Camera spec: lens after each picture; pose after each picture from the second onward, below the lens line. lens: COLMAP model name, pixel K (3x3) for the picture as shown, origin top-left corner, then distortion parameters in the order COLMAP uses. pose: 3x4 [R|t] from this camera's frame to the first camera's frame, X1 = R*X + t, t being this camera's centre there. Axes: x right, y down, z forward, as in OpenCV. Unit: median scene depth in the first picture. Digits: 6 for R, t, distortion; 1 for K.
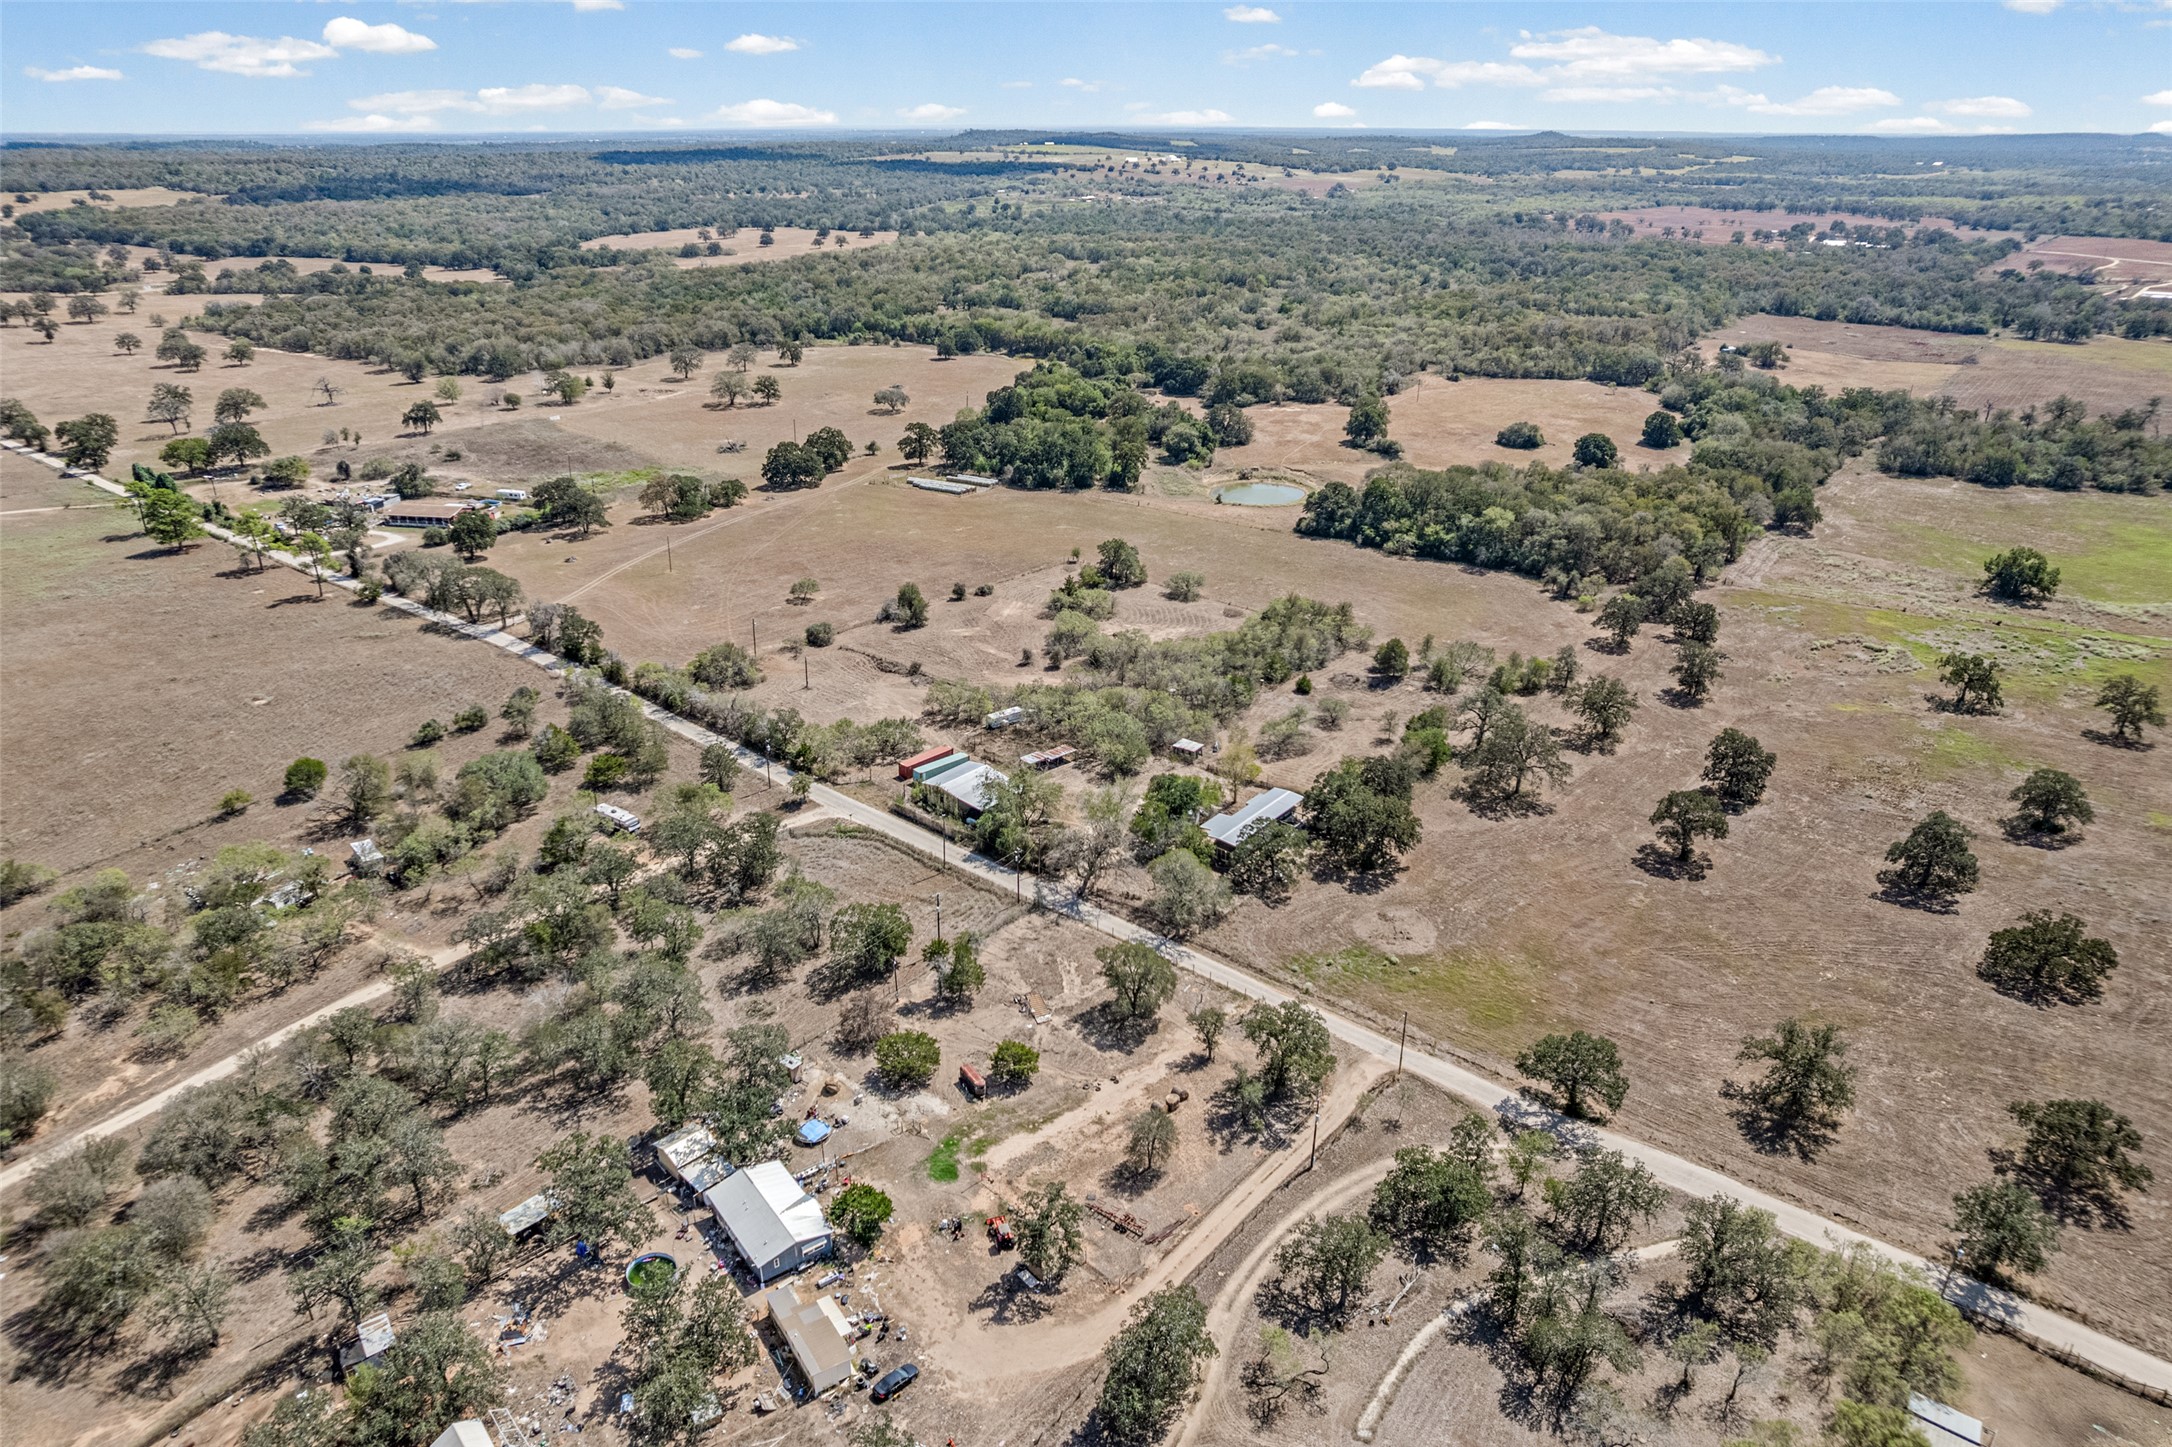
lens RADIAL K [[1401.2, 0, 1090.7], [0, 1401.2, 717.8], [0, 0, 1]] dist [-0.087773, 0.082739]
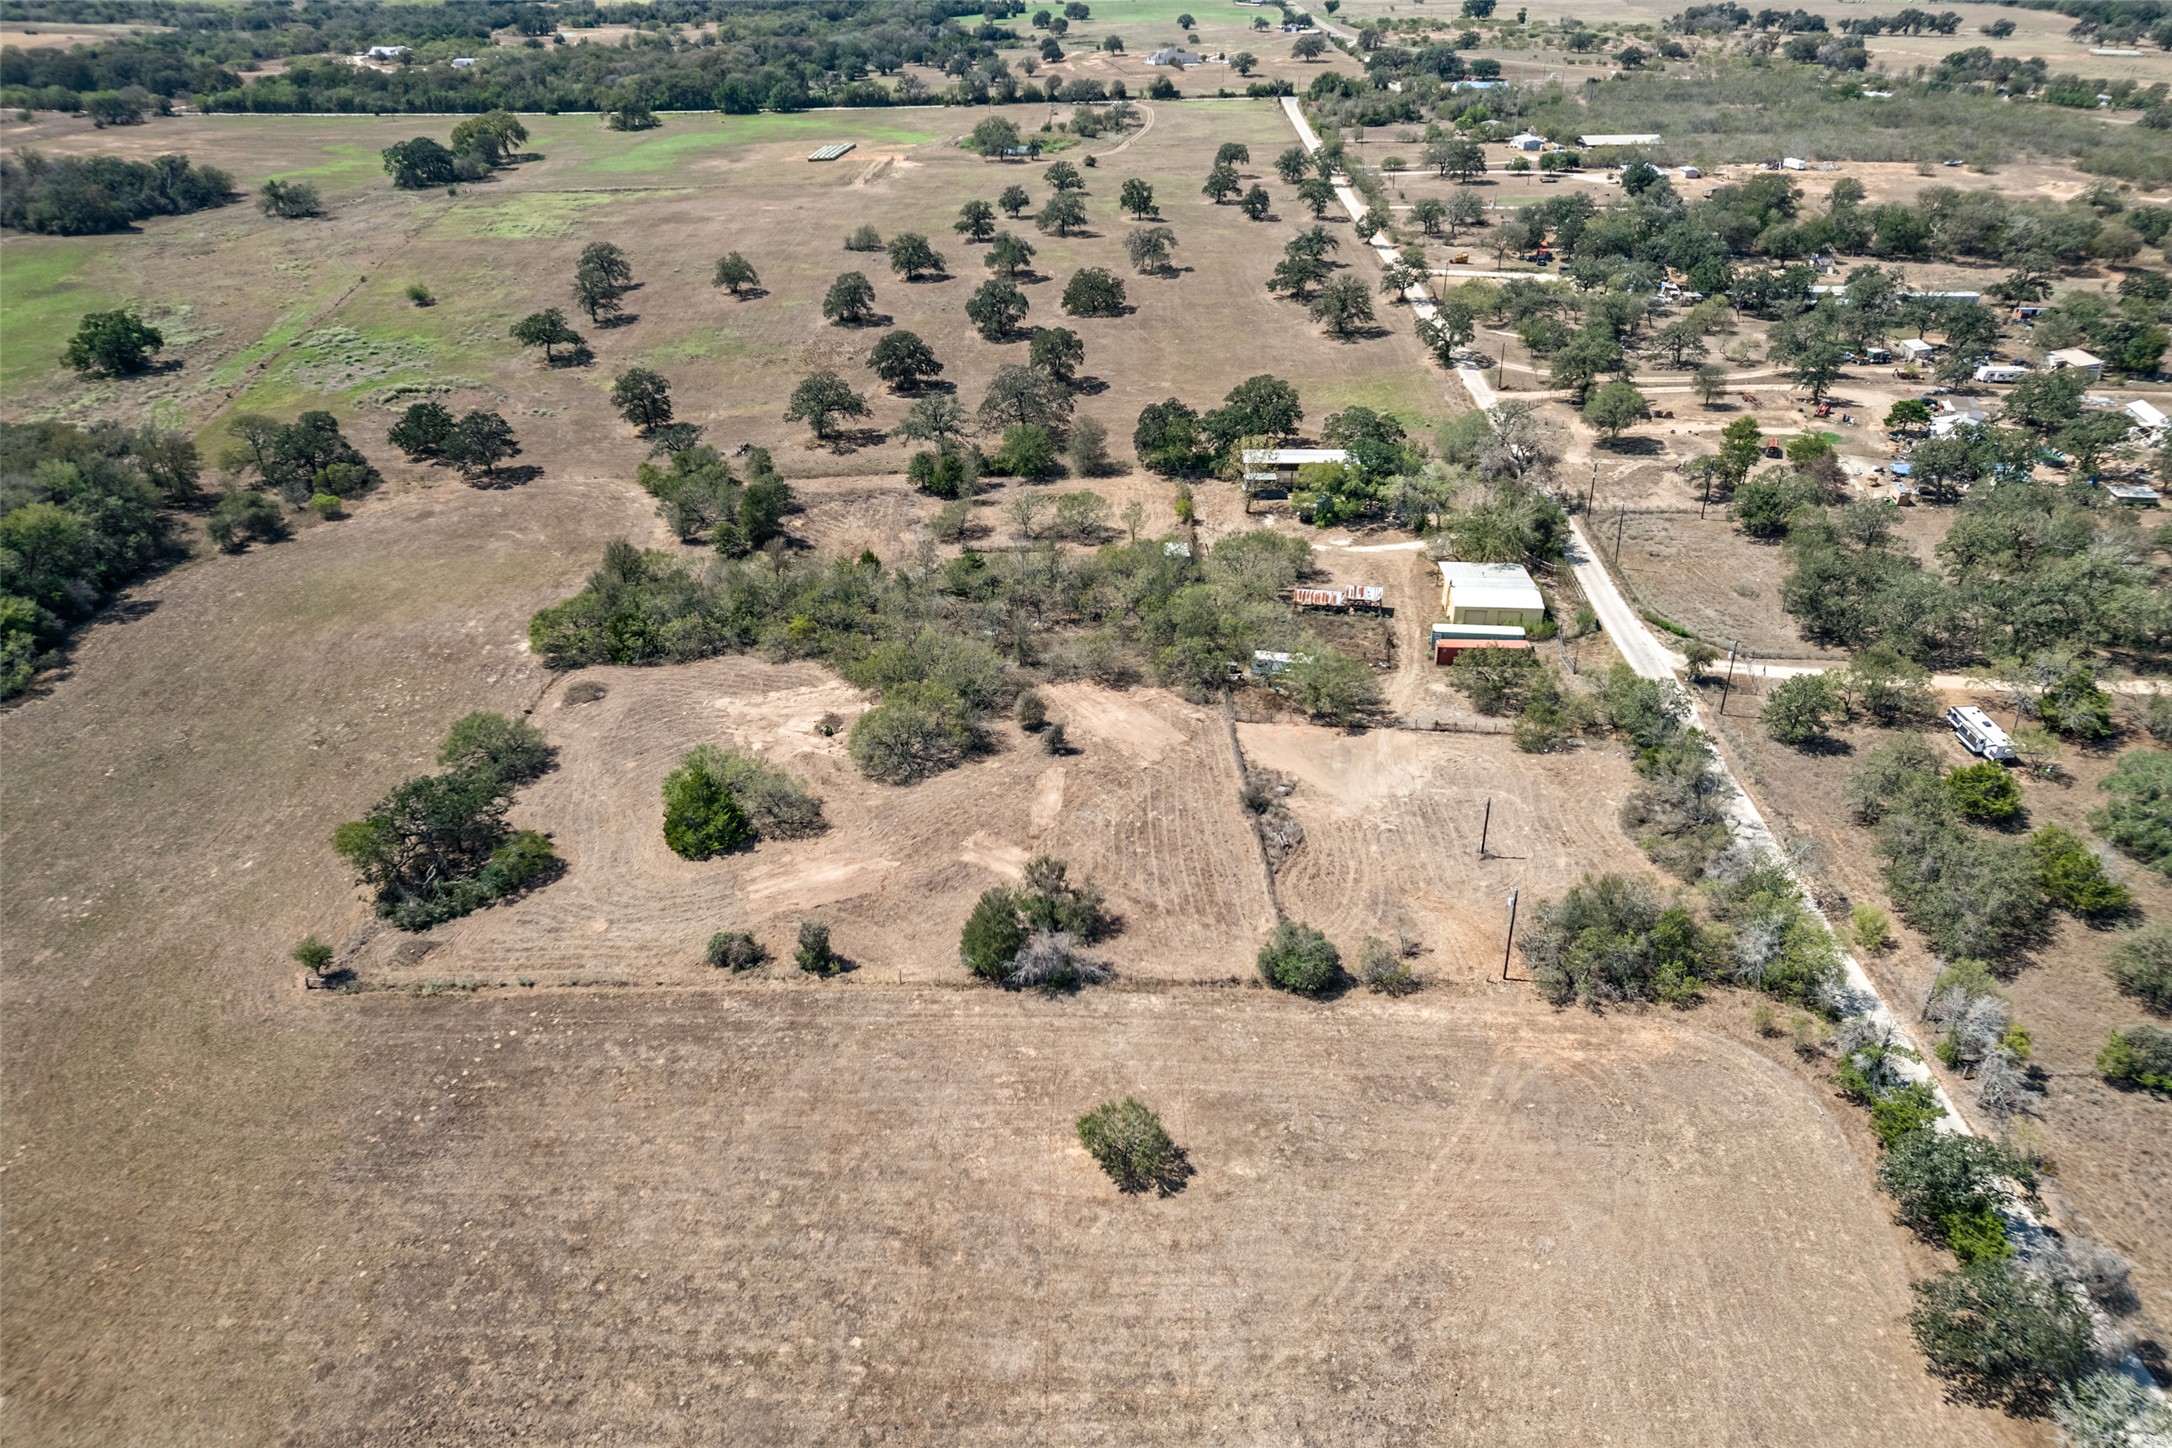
lens RADIAL K [[1426.1, 0, 1096.8], [0, 1426.1, 712.0], [0, 0, 1]] dist [-0.085445, 0.077930]
pose [[-0.600665, -0.405515, 0.689027, -0.374718], [0.326627, 0.662153, 0.674439, -0.362880], [-0.729737, 0.630167, -0.265280, 1.024435]]
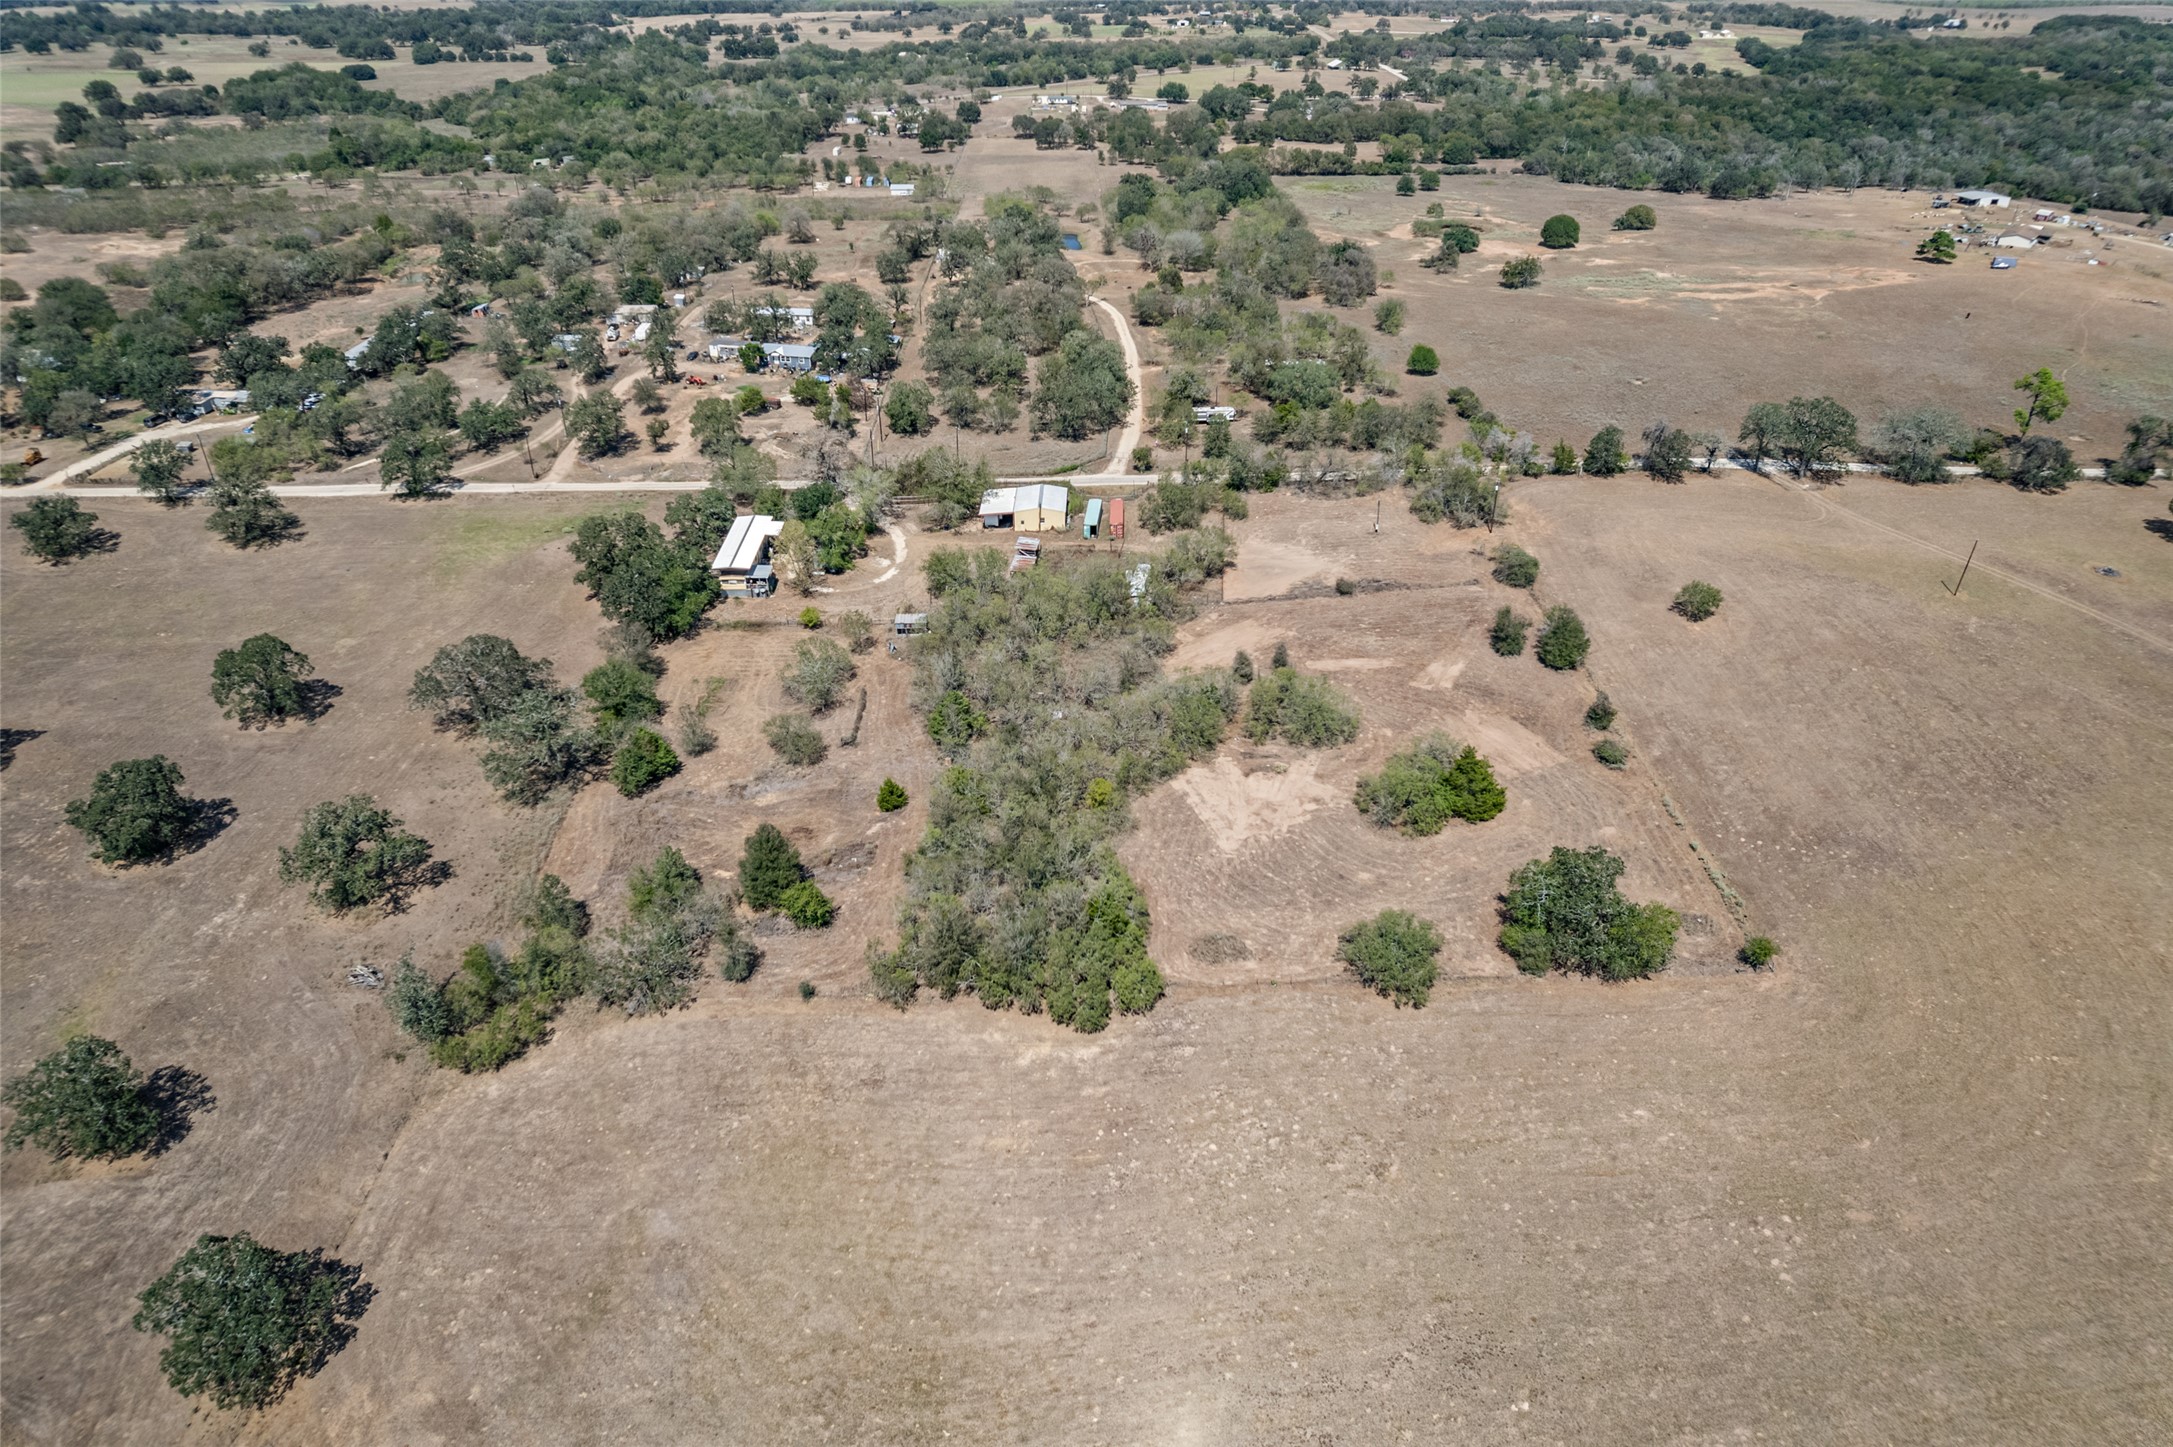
lens RADIAL K [[1375.4, 0, 1087.7], [0, 1375.4, 743.4], [0, 0, 1]] dist [-0.077435, 0.074995]
pose [[-0.765241, 0.328473, -0.553636, 0.352422], [-0.263430, 0.624934, 0.734890, -0.419899], [0.587376, 0.708212, -0.391695, 1.117344]]
